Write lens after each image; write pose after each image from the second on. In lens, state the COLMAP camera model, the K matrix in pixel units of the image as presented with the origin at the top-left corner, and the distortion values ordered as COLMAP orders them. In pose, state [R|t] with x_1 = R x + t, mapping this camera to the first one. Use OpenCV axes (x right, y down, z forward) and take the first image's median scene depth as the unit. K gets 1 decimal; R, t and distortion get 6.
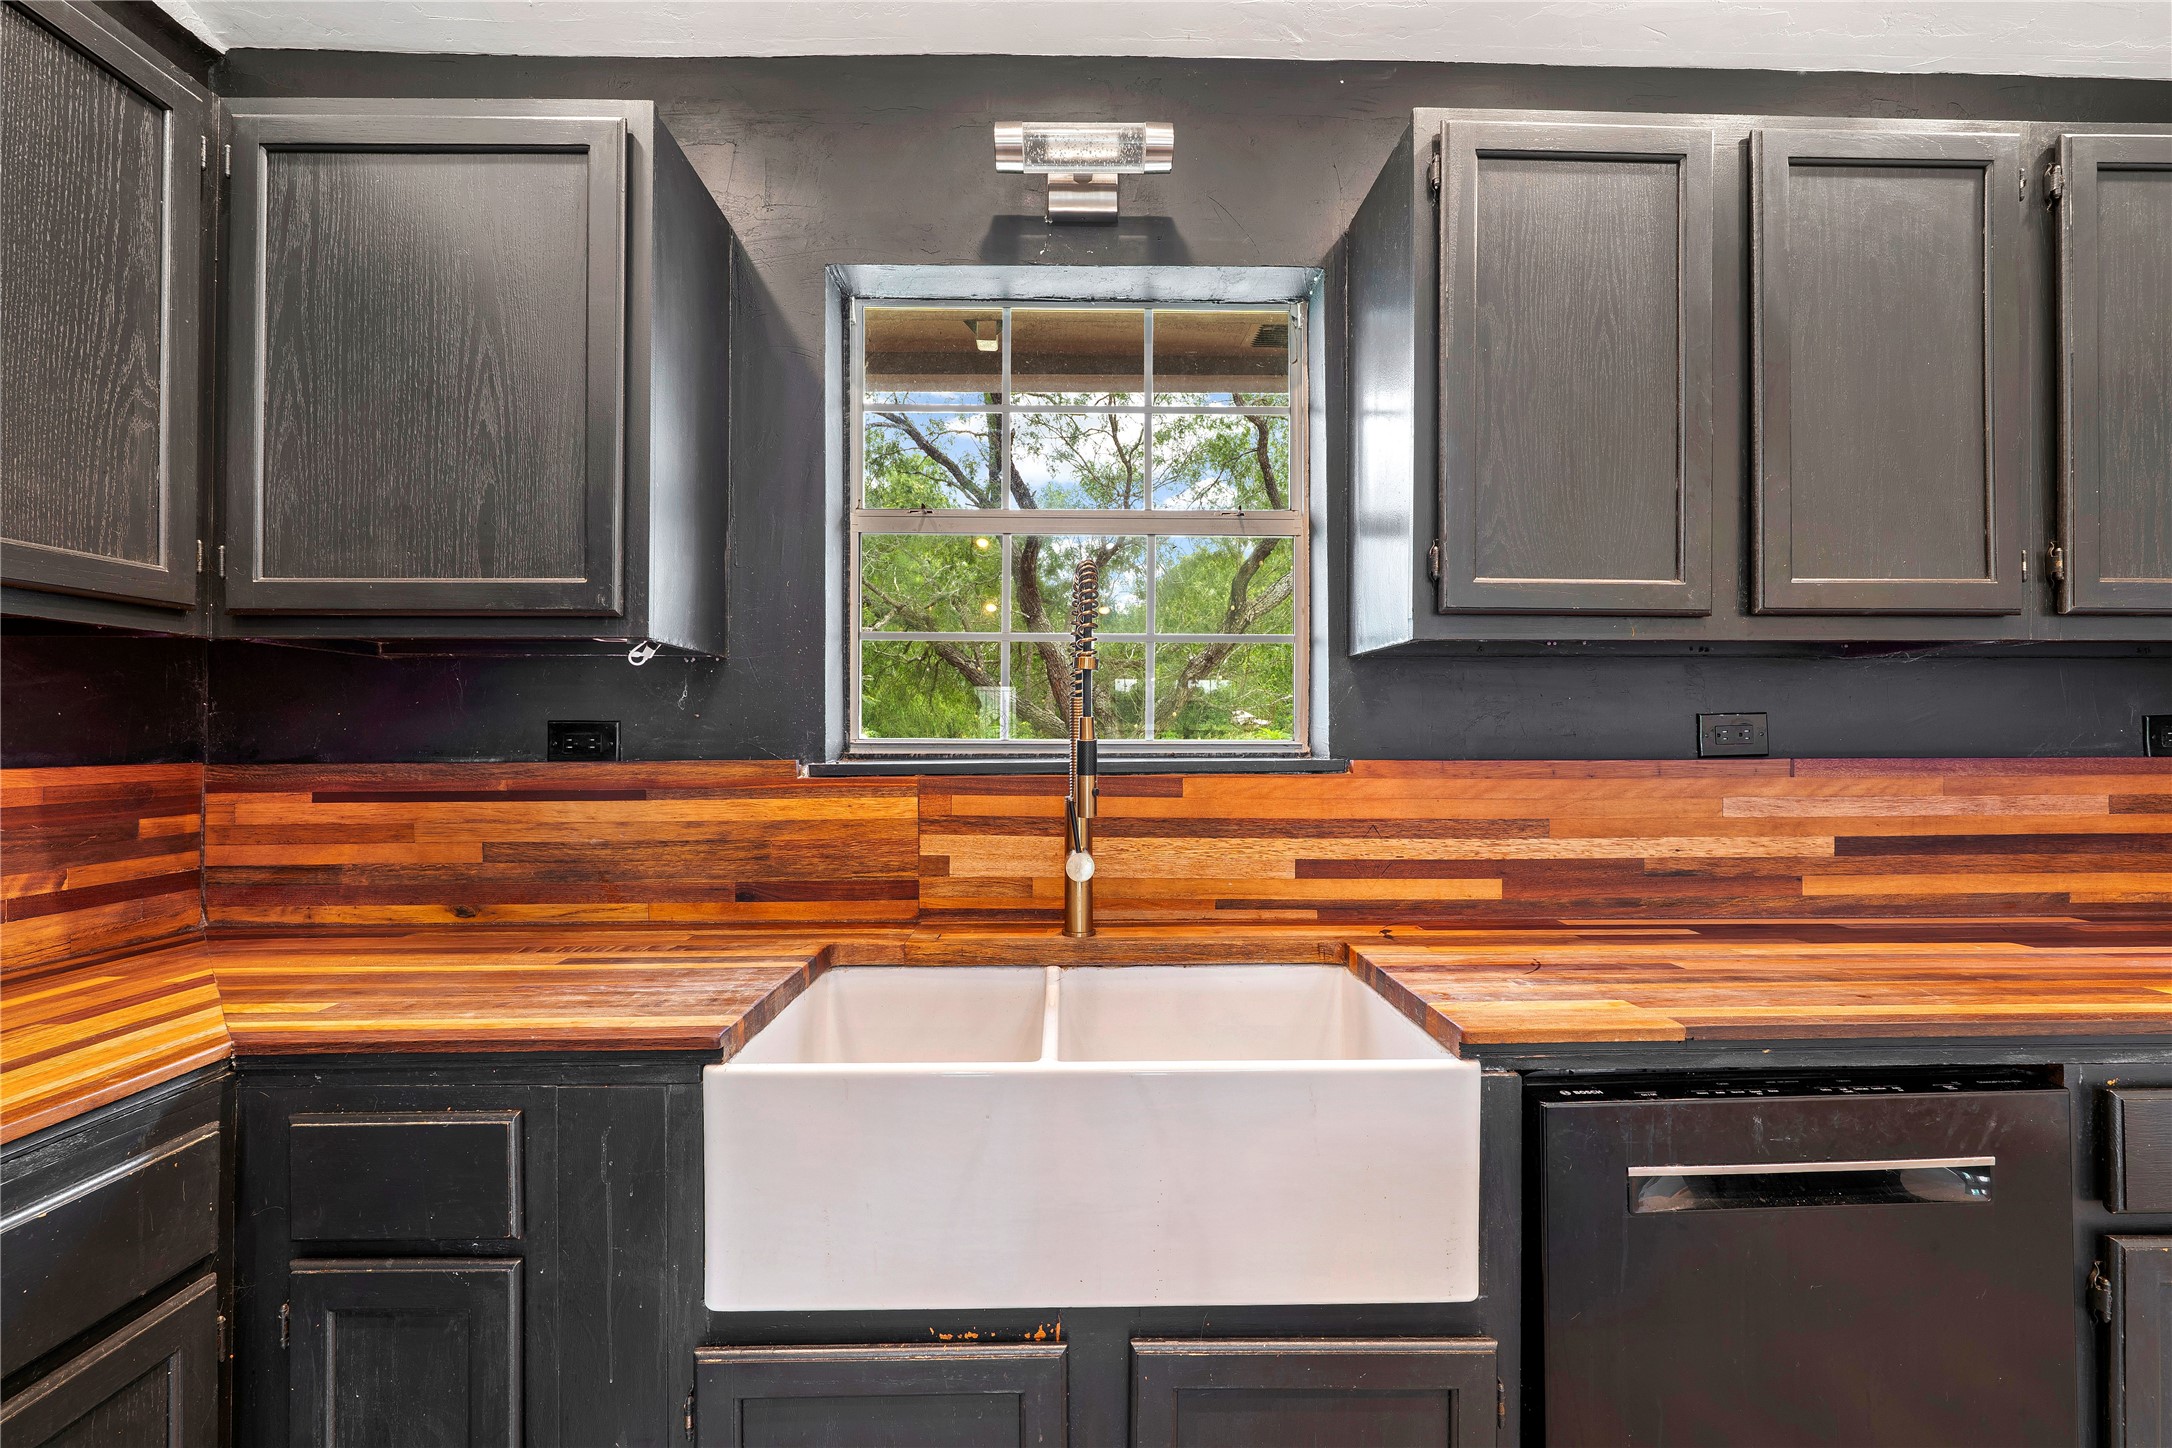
lens RADIAL K [[913.4, 0, 1083.4], [0, 913.4, 730.8], [0, 0, 1]] dist [-0.004401, 0.000444]
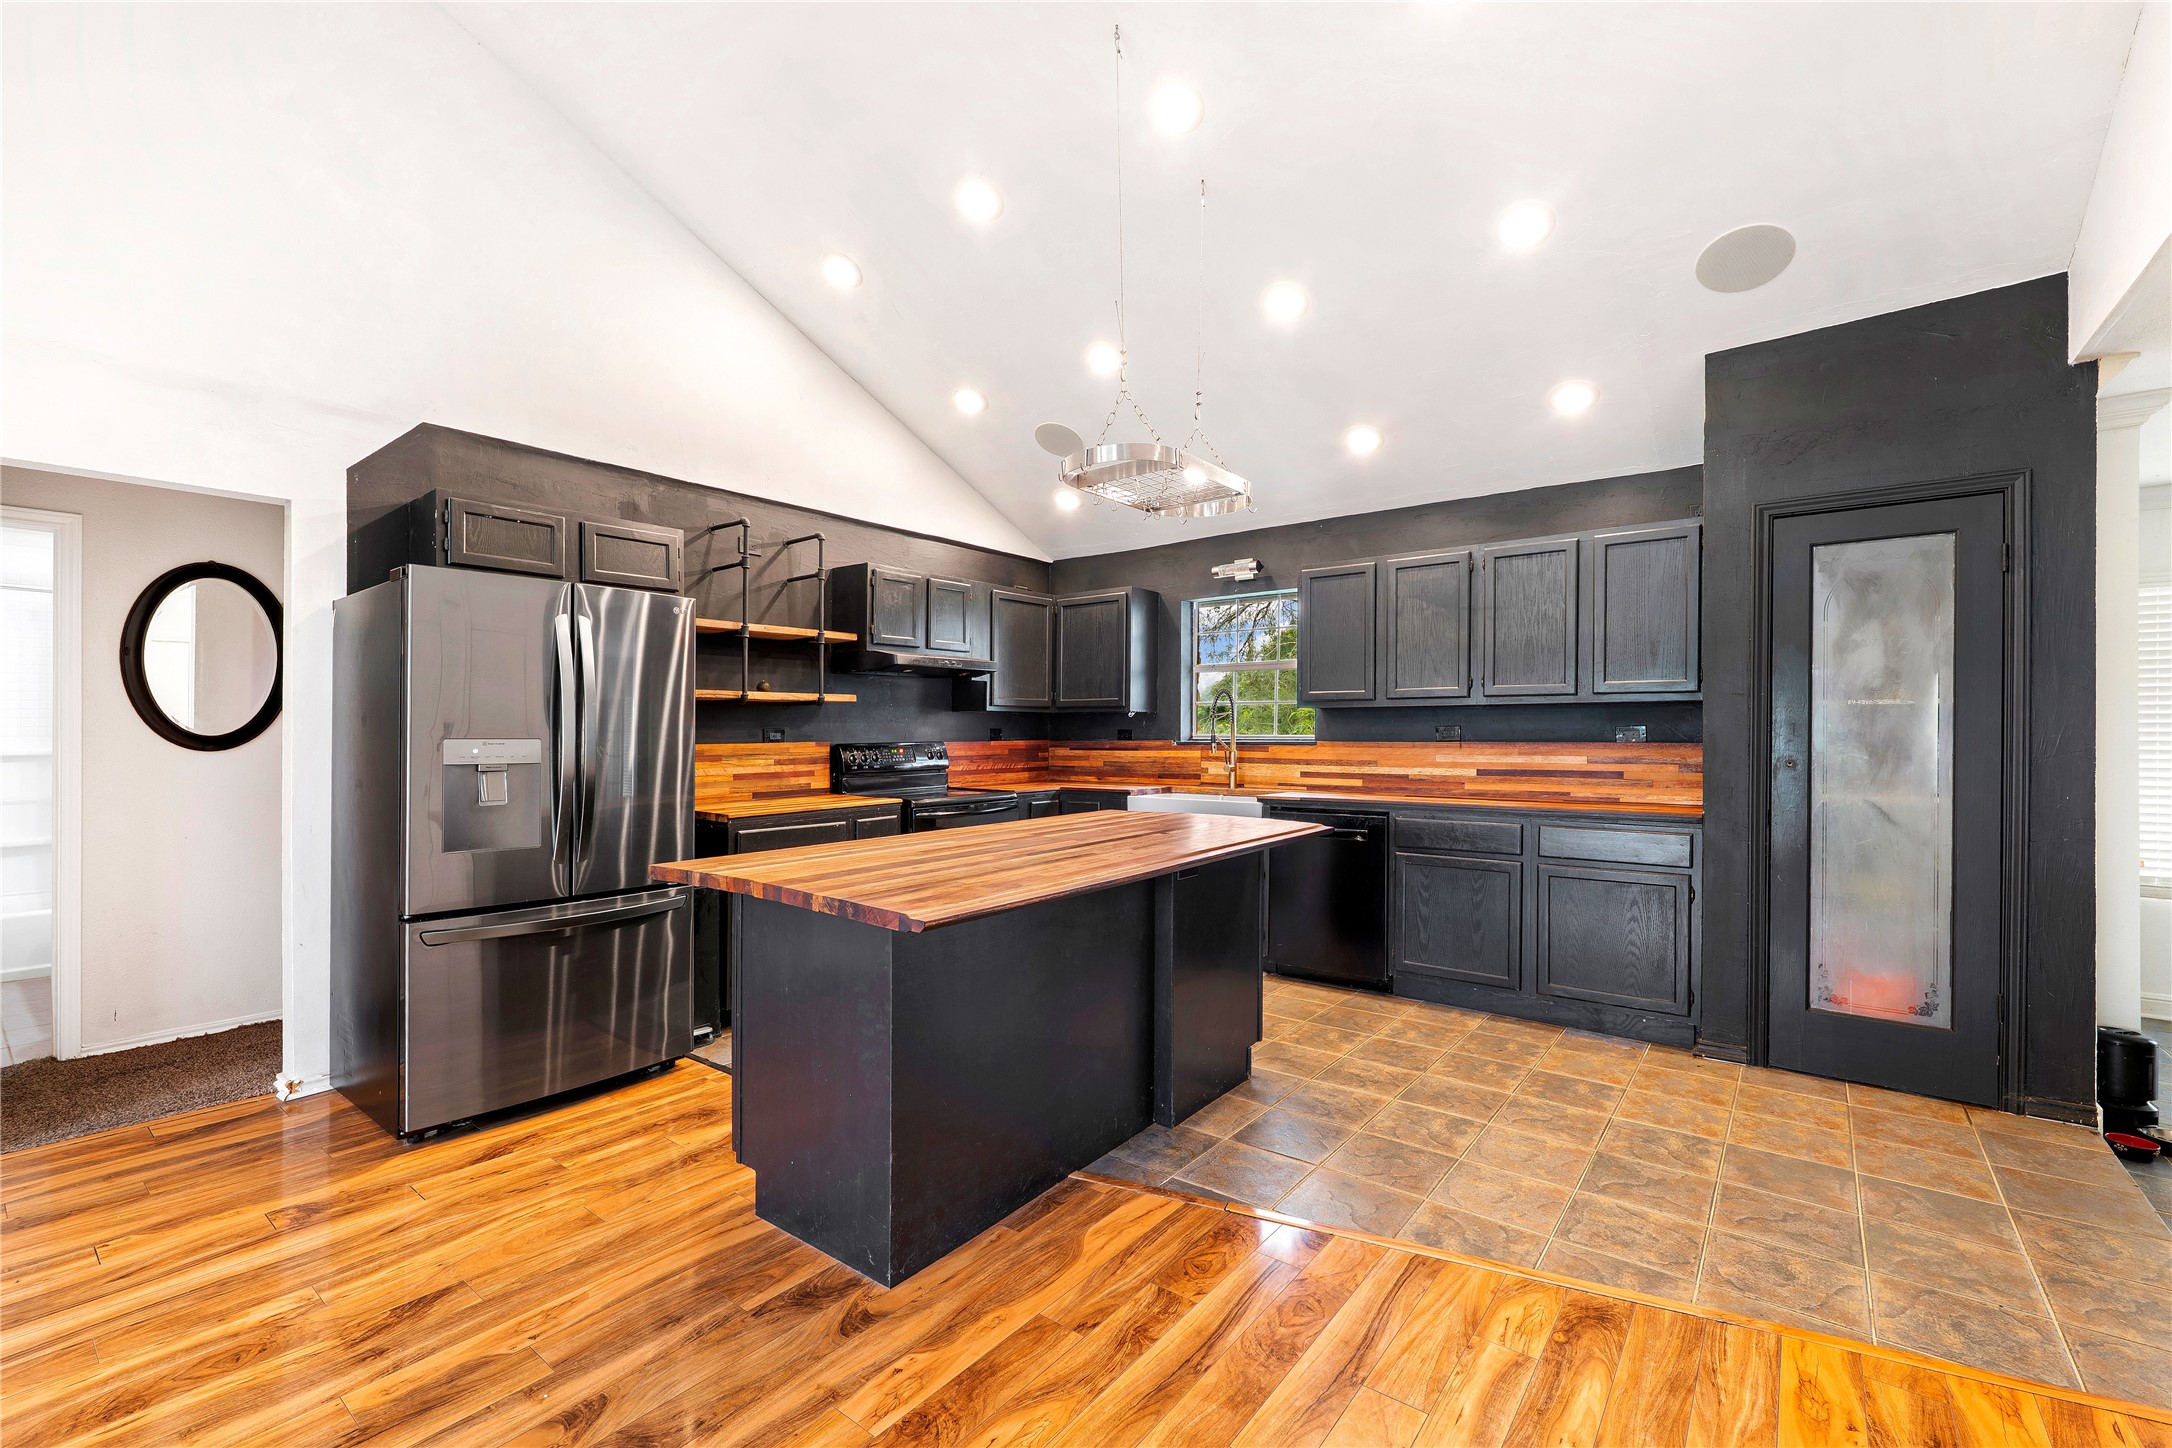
lens RADIAL K [[913.4, 0, 1068.7], [0, 913.4, 729.5], [0, 0, 1]] dist [-0.004401, 0.000444]
pose [[0.769967, -0.001479, -0.638082, 1.690323], [0.000716, 0.999999, -0.001454, -0.006139], [0.638083, 0.000663, 0.769967, -2.066437]]
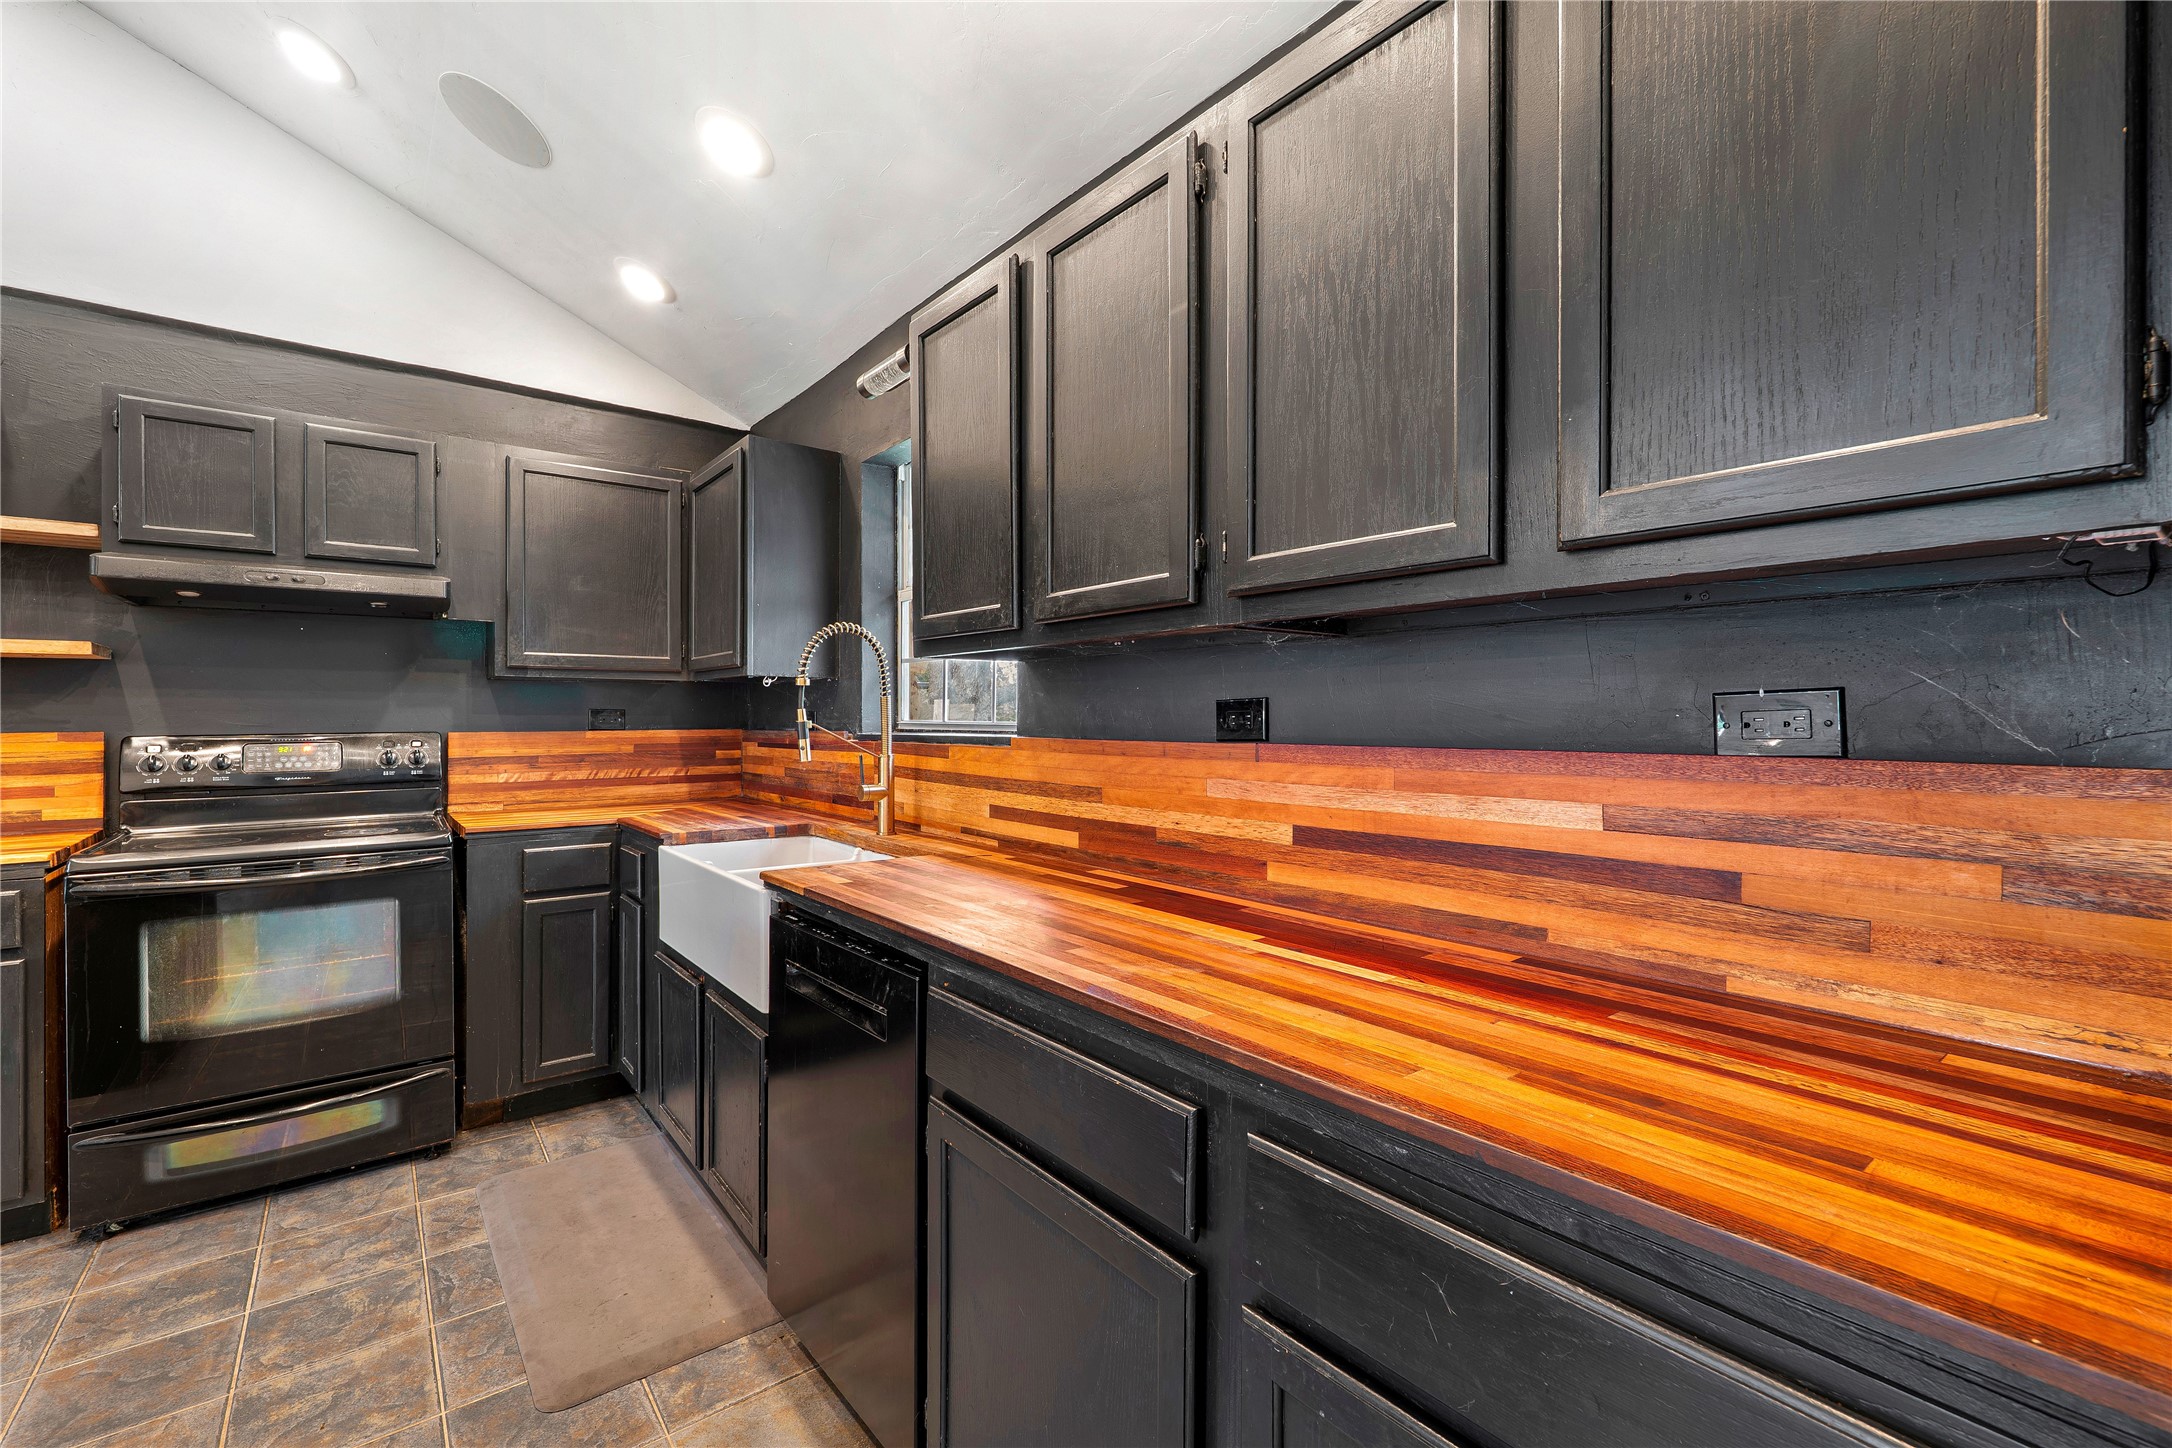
lens RADIAL K [[913.4, 0, 1069.9], [0, 913.4, 719.9], [0, 0, 1]] dist [-0.004401, 0.000444]
pose [[0.602585, 0.003159, -0.798048, 1.472591], [-0.000606, 0.999994, 0.003502, 0.000705], [0.798054, -0.001627, 0.602583, 0.225278]]
